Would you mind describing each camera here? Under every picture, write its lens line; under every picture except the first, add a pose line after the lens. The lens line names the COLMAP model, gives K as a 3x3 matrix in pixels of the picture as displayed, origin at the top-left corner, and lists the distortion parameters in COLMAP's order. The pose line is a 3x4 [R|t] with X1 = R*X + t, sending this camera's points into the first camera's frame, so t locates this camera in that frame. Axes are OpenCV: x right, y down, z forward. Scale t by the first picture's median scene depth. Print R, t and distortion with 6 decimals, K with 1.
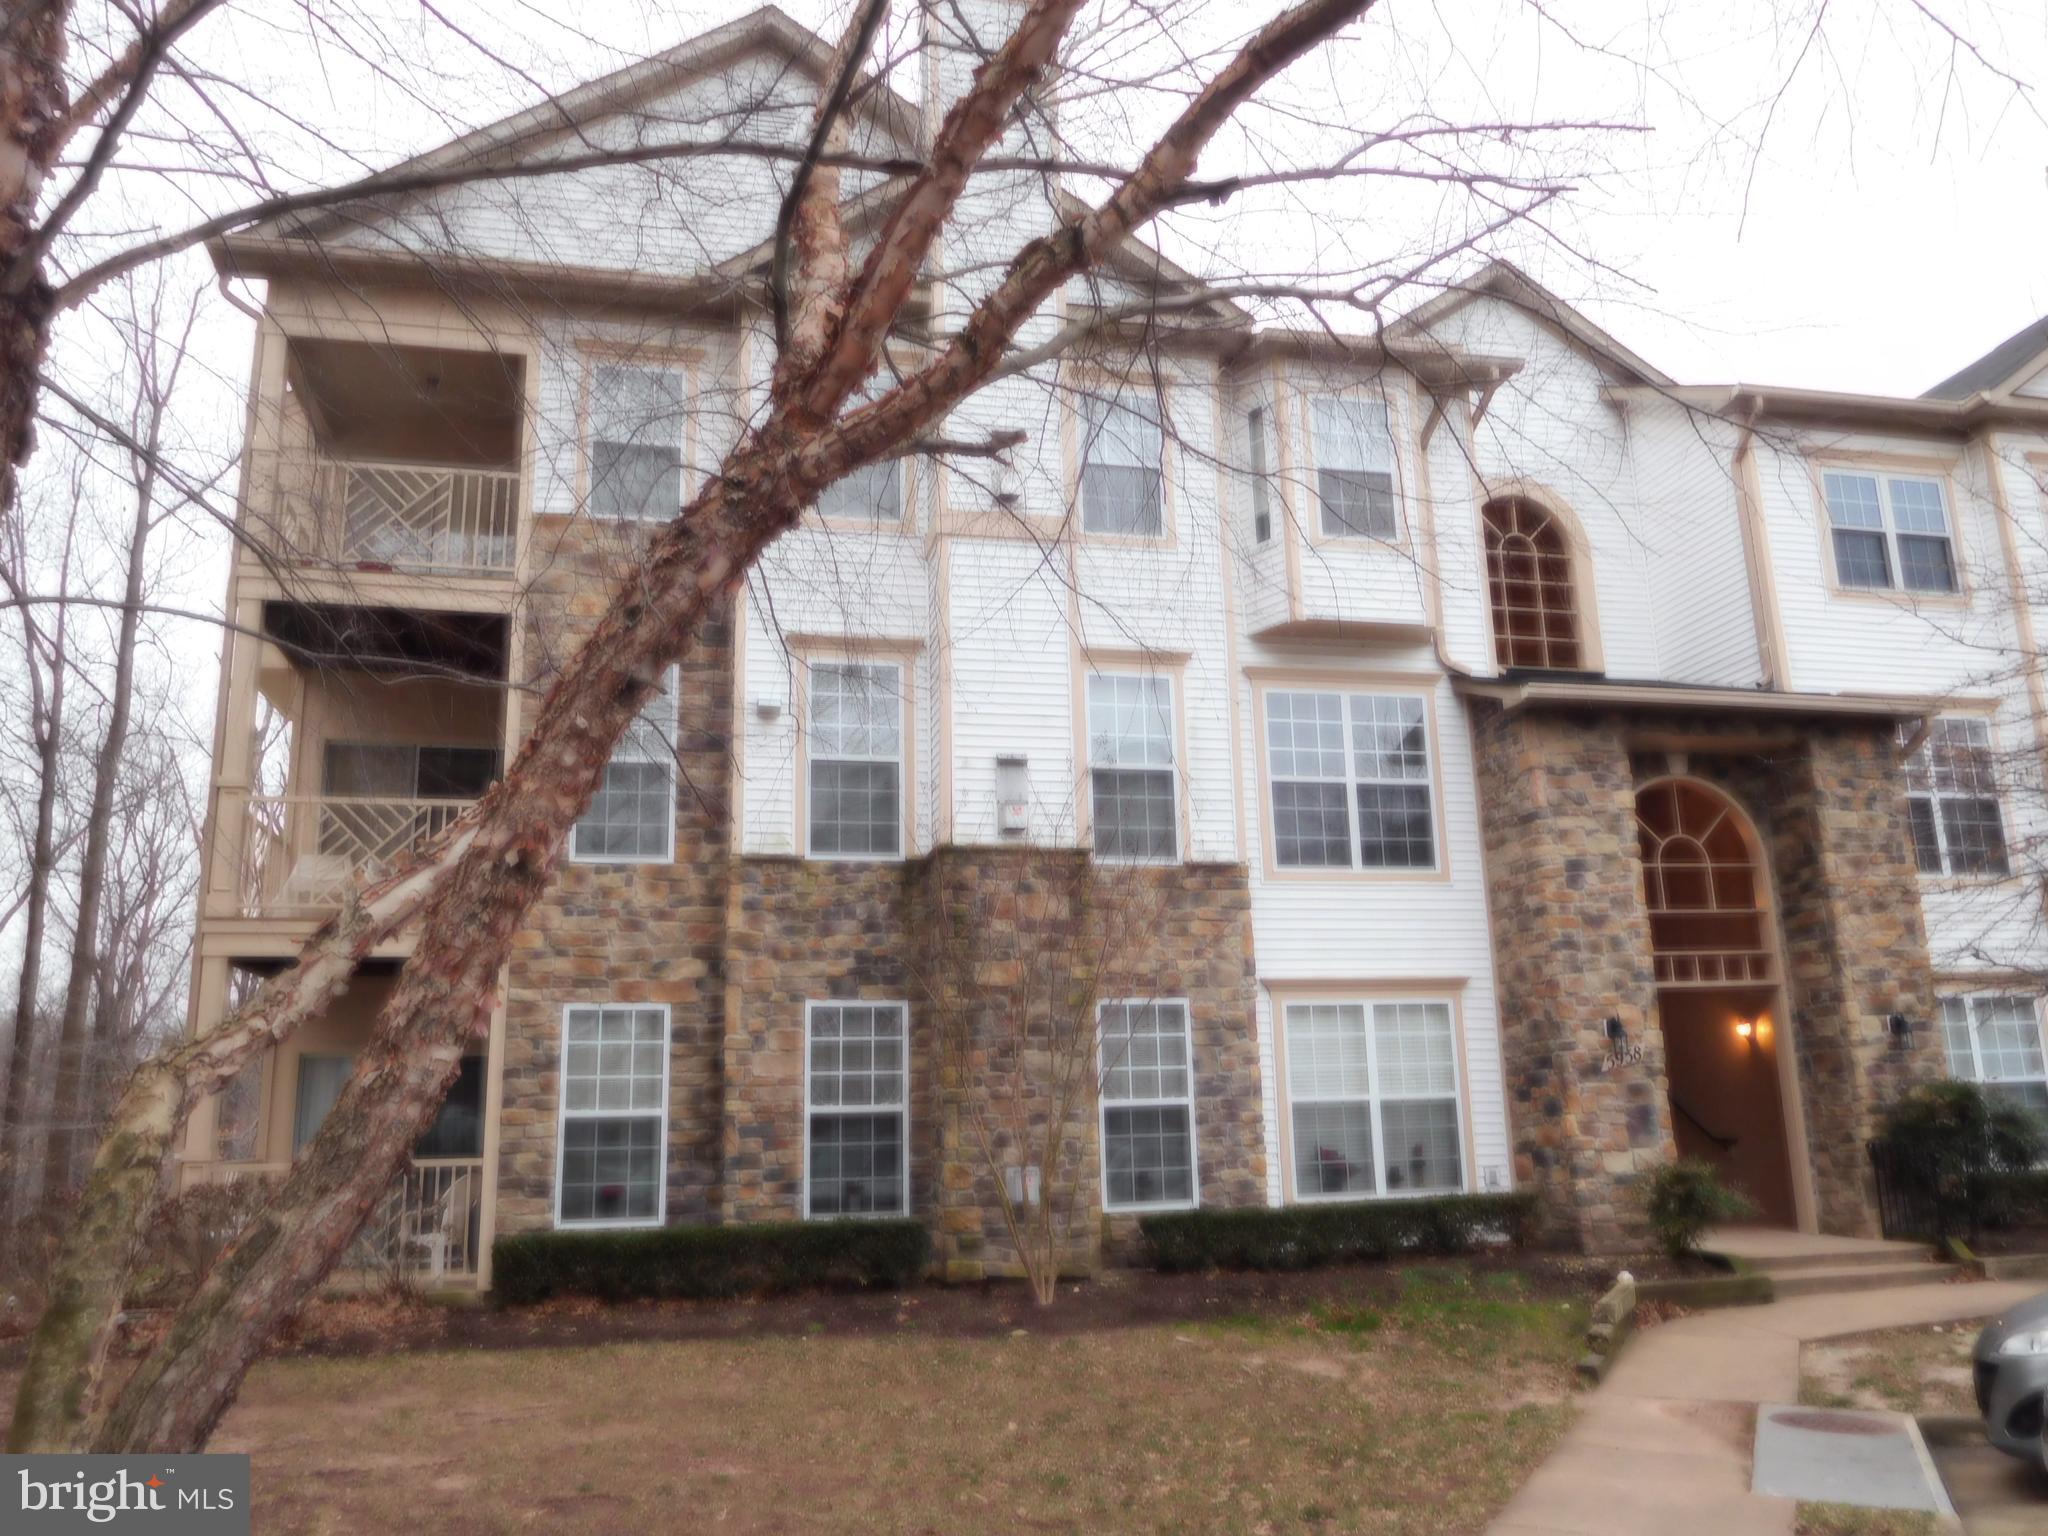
lens RADIAL K [[1569.7, 0, 1024.0], [0, 1569.7, 768.0], [0, 0, 1]] dist [-0.002568, 0.000276]
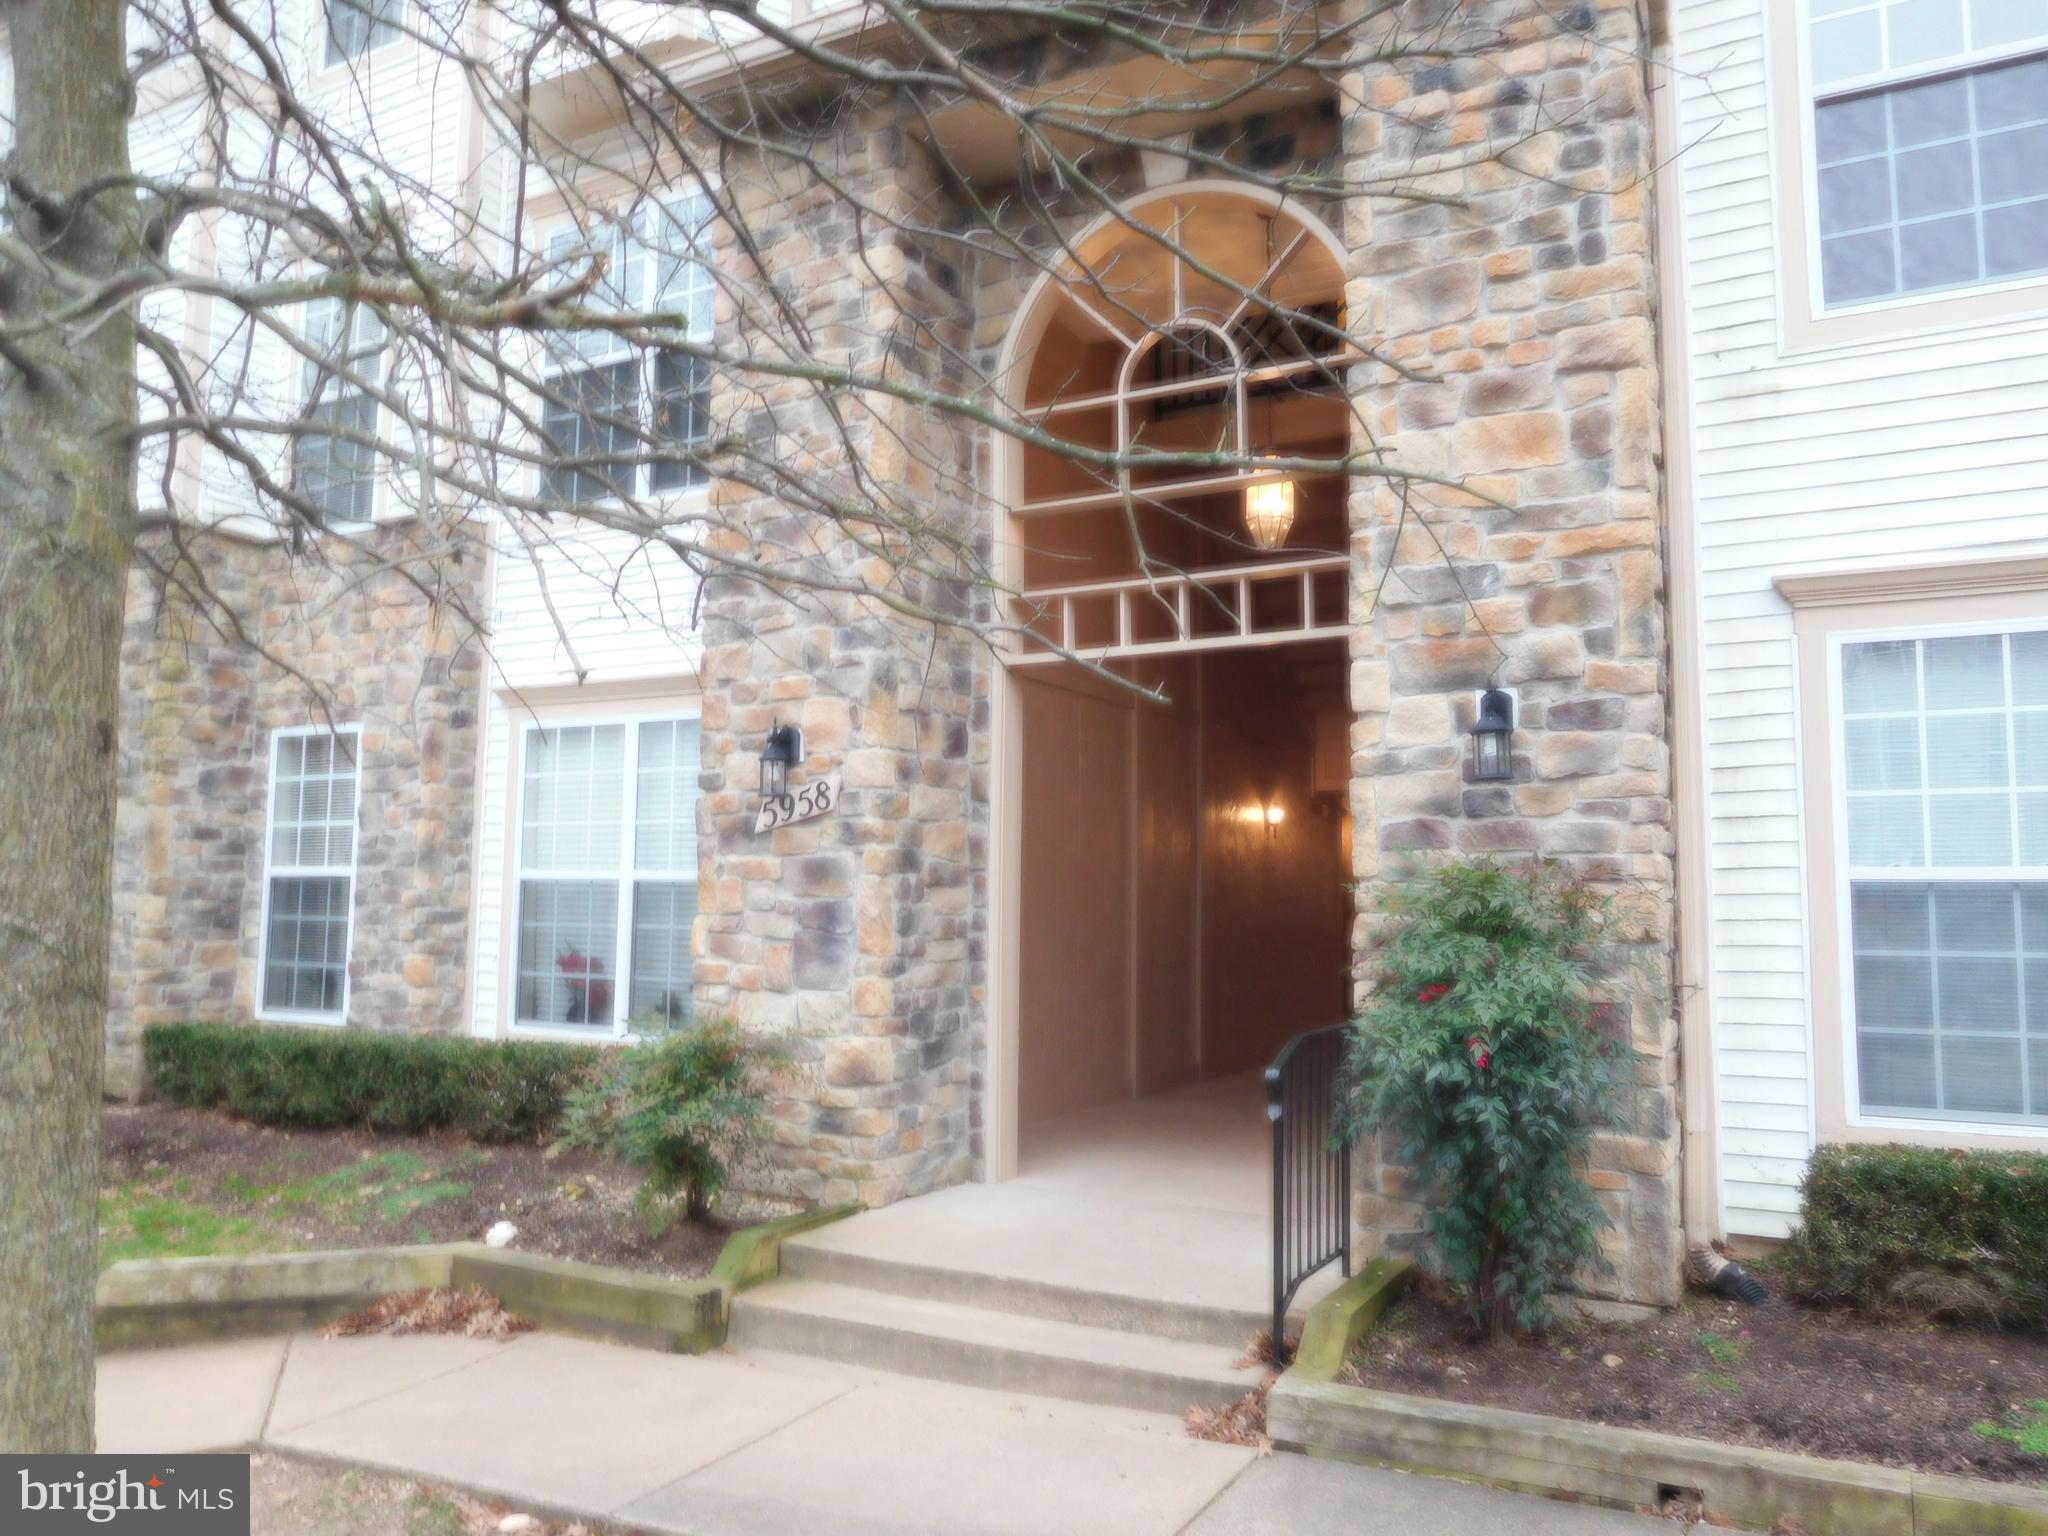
lens RADIAL K [[1482.8, 0, 1024.0], [0, 1482.8, 768.0], [0, 0, 1]] dist [-0.000572, -0.000724]
pose [[0.746259, -0.022775, -0.665266, 0.724649], [0.120467, 0.987533, 0.101326, 0.131907], [0.654664, -0.155758, 0.739699, 0.691650]]
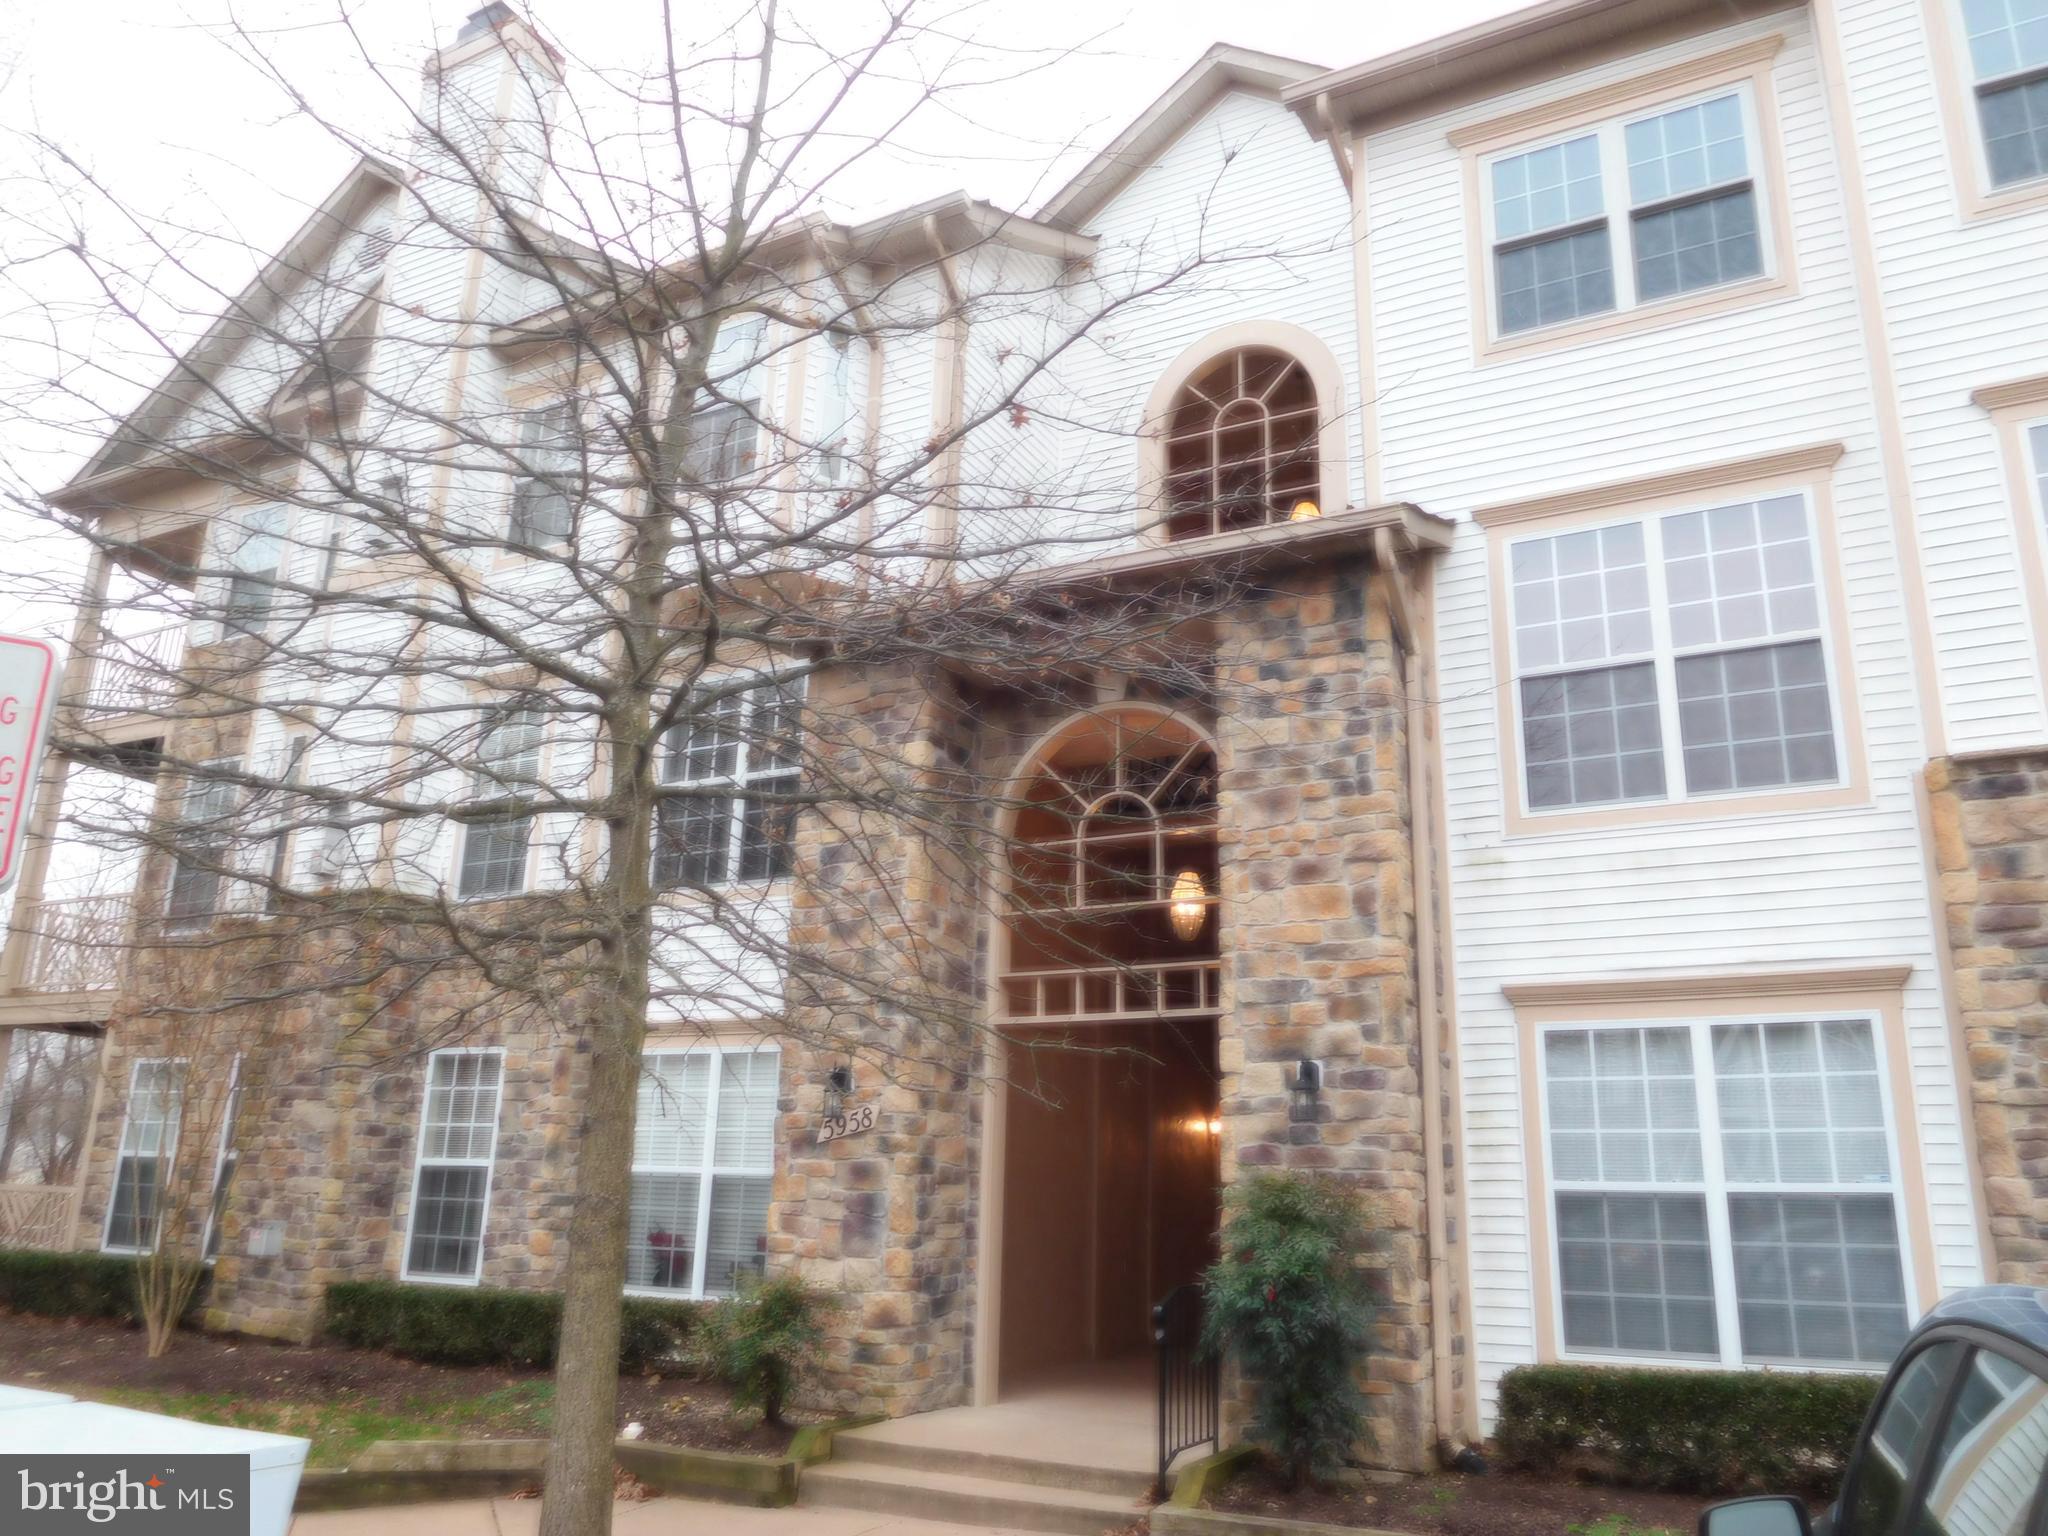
lens RADIAL K [[1480.9, 0, 1023.5], [0, 1480.9, 801.1], [0, 0, 1]] dist [-0.005319, -0.000883]
pose [[0.751157, -0.122496, -0.648658, 0.864743], [0.103194, 0.992341, -0.067899, 0.092824], [0.652007, -0.015935, 0.758045, 0.542232]]
